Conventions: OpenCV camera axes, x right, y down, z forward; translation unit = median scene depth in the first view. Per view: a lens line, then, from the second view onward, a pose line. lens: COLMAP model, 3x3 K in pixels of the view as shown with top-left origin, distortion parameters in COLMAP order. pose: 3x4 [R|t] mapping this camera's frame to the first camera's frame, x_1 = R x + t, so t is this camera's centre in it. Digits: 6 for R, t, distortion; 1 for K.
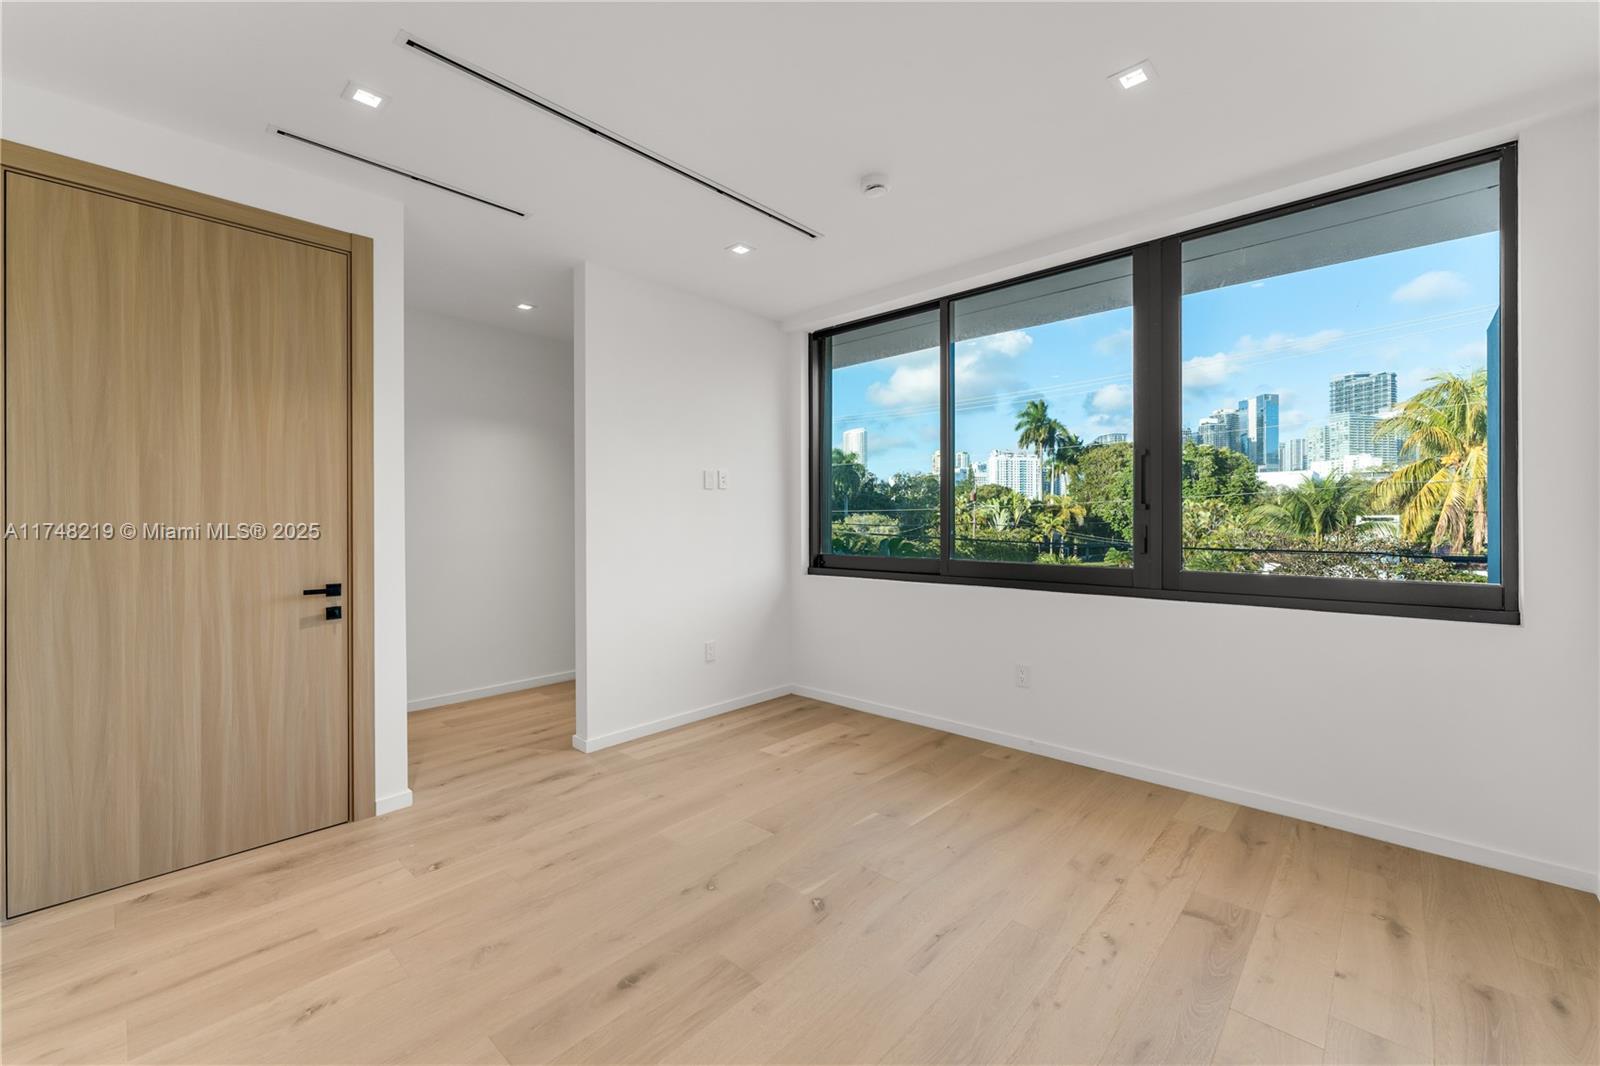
lens RADIAL K [[645.1, 0, 804.3], [0, 645.1, 530.7], [0, 0, 1]] dist [-0.000894, 0.000096]
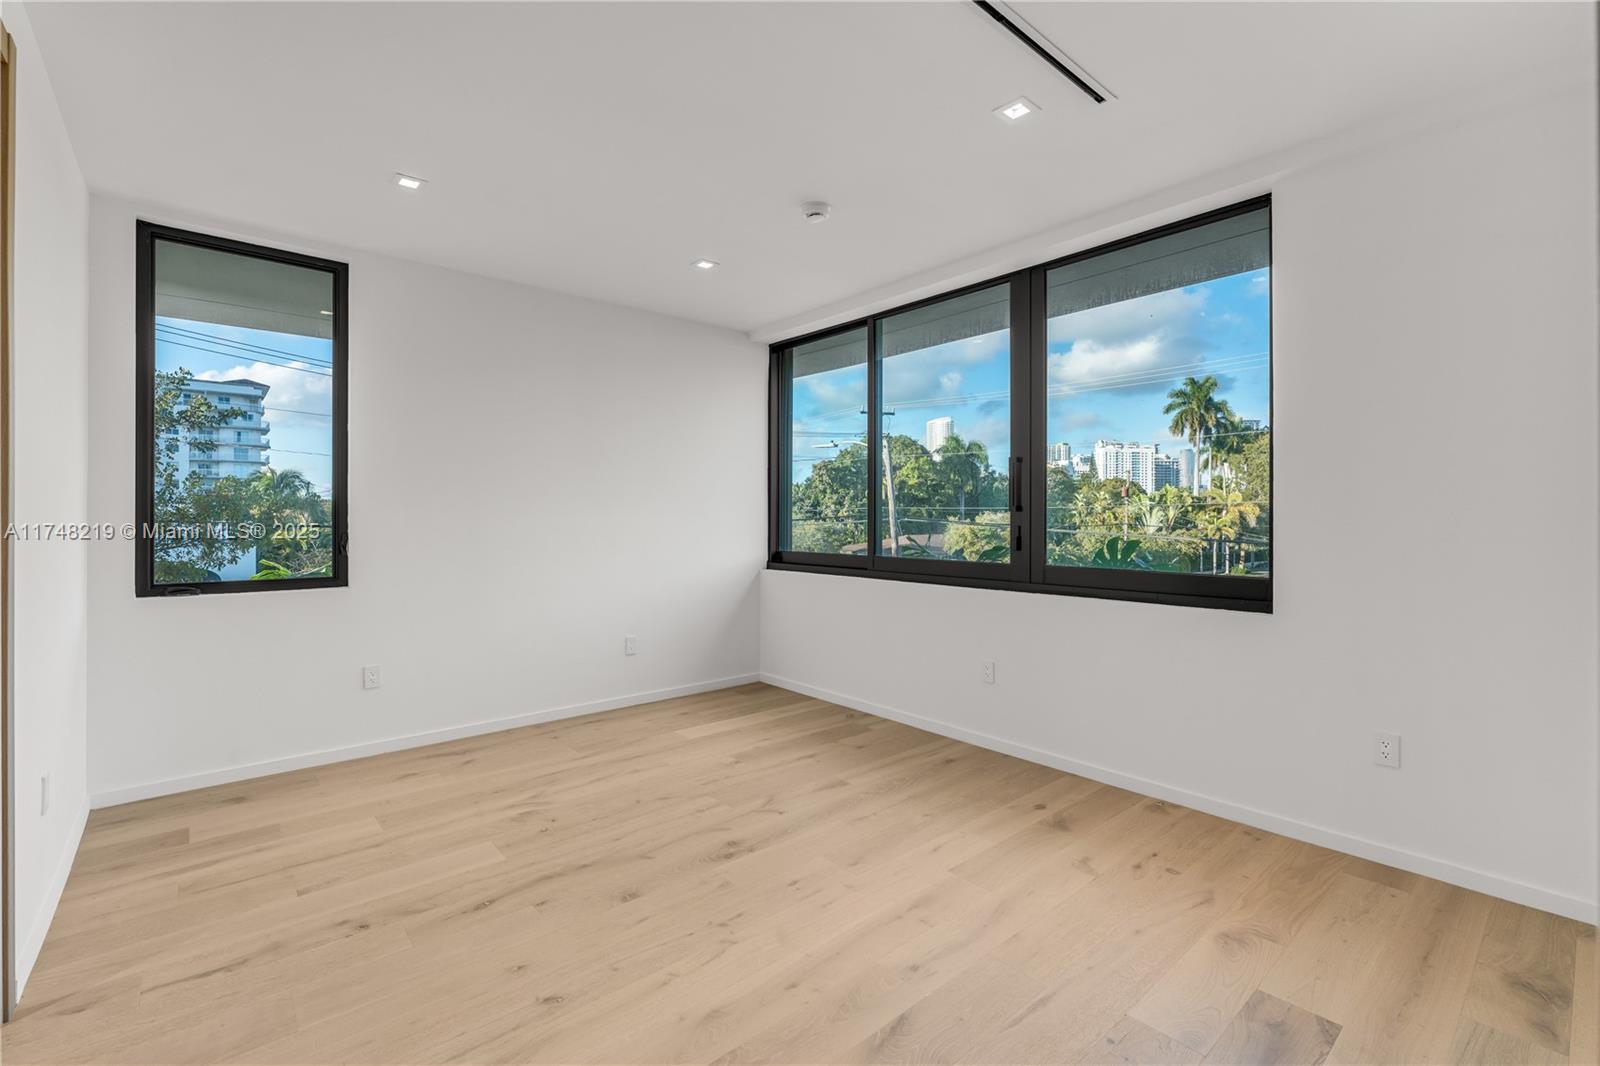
lens RADIAL K [[708.6, 0, 795.5], [0, 708.6, 527.3], [0, 0, 1]] dist [0.054290, 0.000037]
pose [[0.993063, 0.008432, -0.117277, 0.232250], [-0.009055, 0.999948, -0.004783, 0.003657], [0.117231, 0.005812, 0.993088, -0.212825]]
